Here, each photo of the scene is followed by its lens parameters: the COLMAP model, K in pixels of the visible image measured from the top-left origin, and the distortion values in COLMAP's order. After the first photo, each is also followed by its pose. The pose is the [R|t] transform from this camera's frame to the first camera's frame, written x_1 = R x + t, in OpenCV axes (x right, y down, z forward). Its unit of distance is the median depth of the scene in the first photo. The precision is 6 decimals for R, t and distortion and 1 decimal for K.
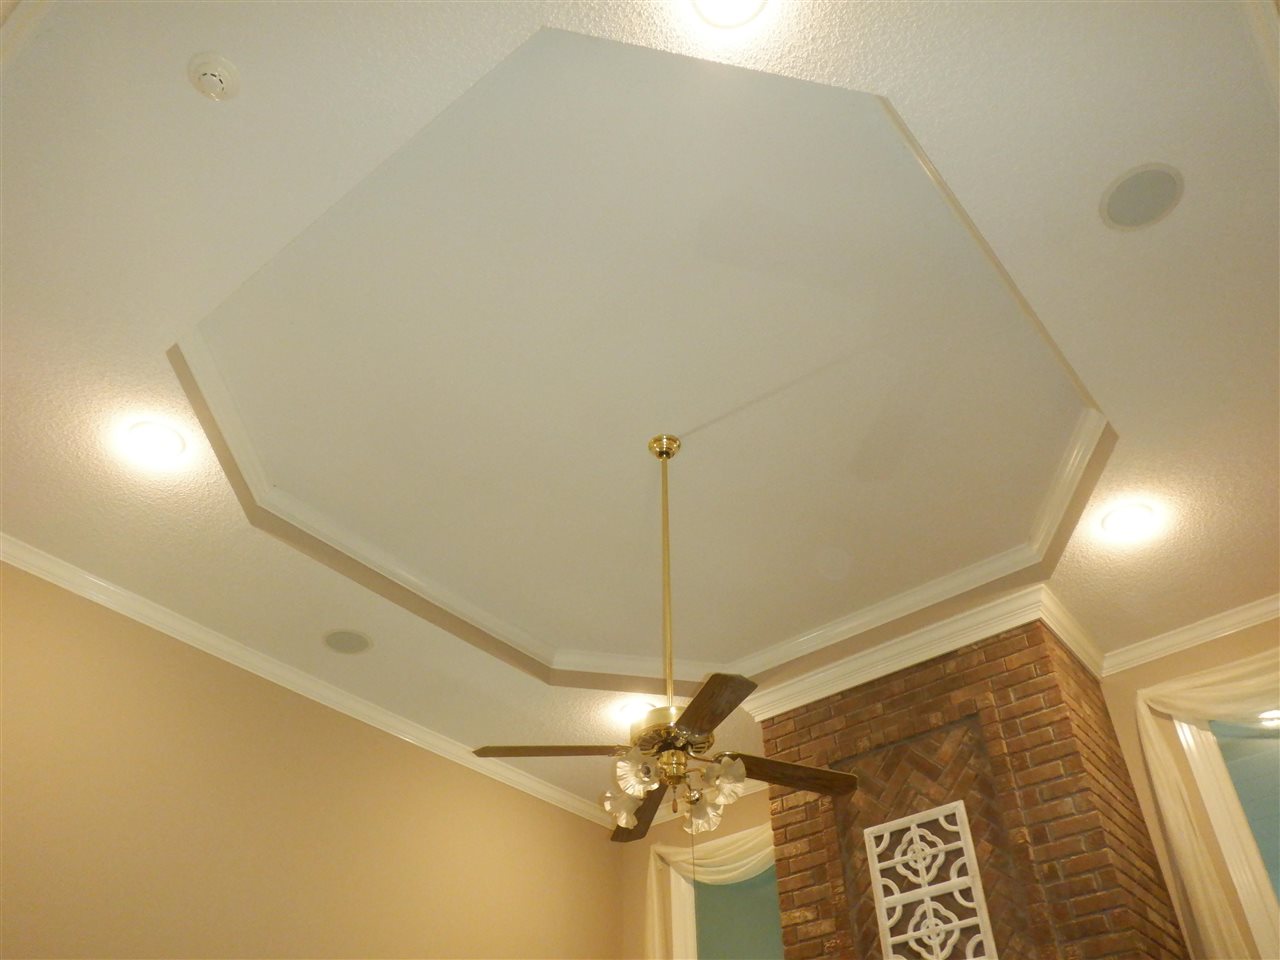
lens RADIAL K [[1034.0, 0, 640.3], [0, 1034.0, 479.3], [0, 0, 1]] dist [-0.023875, -0.006596]
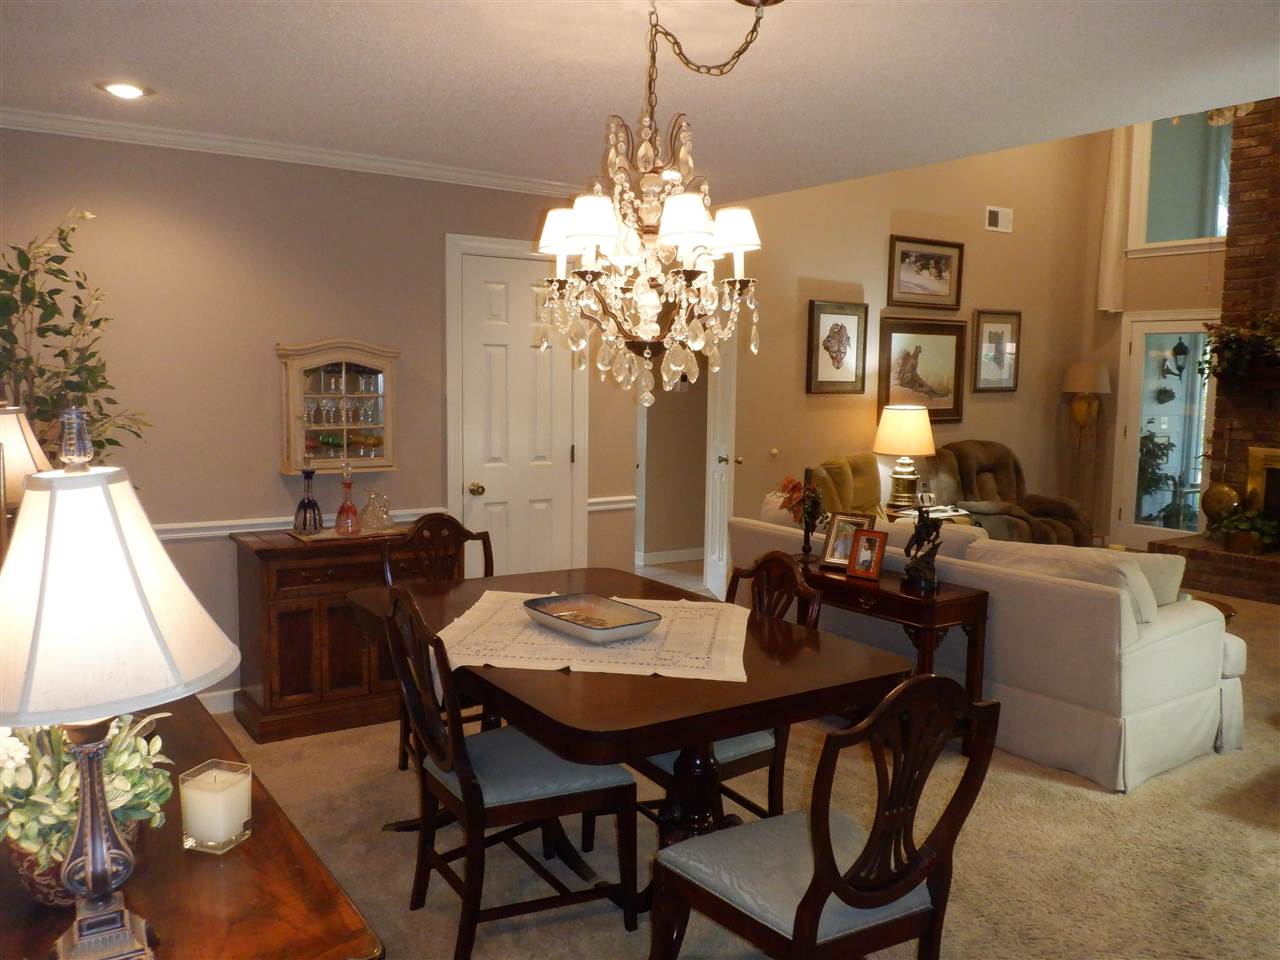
lens RADIAL K [[1034.0, 0, 642.4], [0, 1034.0, 474.3], [0, 0, 1]] dist [-0.023875, -0.006596]
pose [[0.958617, 0.063672, -0.277488, -0.274379], [0.154515, 0.702275, 0.694935, -0.463752], [0.239121, -0.709052, 0.663375, -0.635074]]
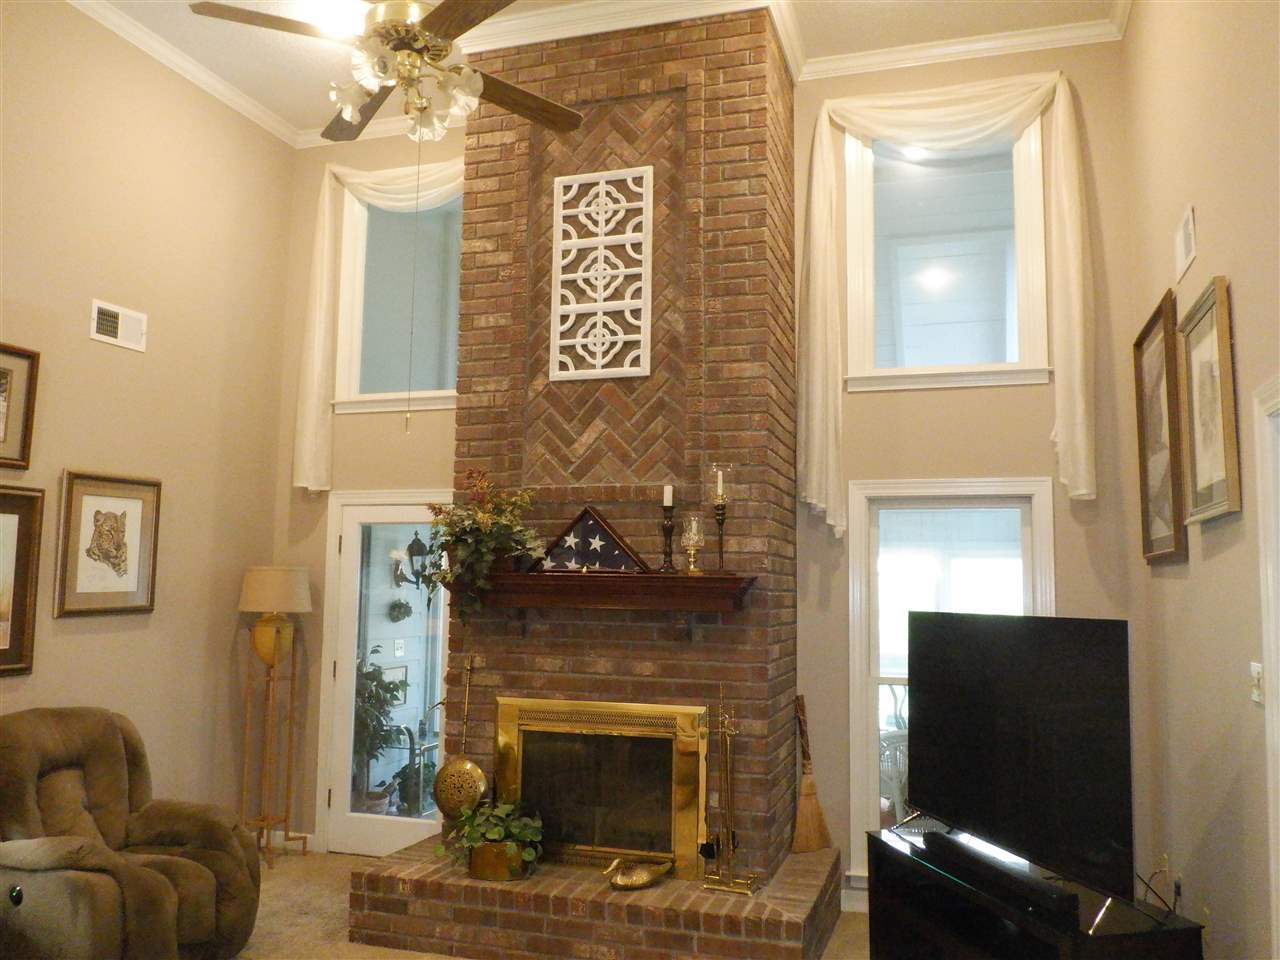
lens RADIAL K [[1034.0, 0, 642.5], [0, 1034.0, 479.0], [0, 0, 1]] dist [-0.023875, -0.006596]
pose [[0.930837, 0.069563, 0.358751, -0.058721], [-0.258741, 0.818720, 0.512592, 0.029976], [-0.258059, -0.569964, 0.780094, -0.021595]]
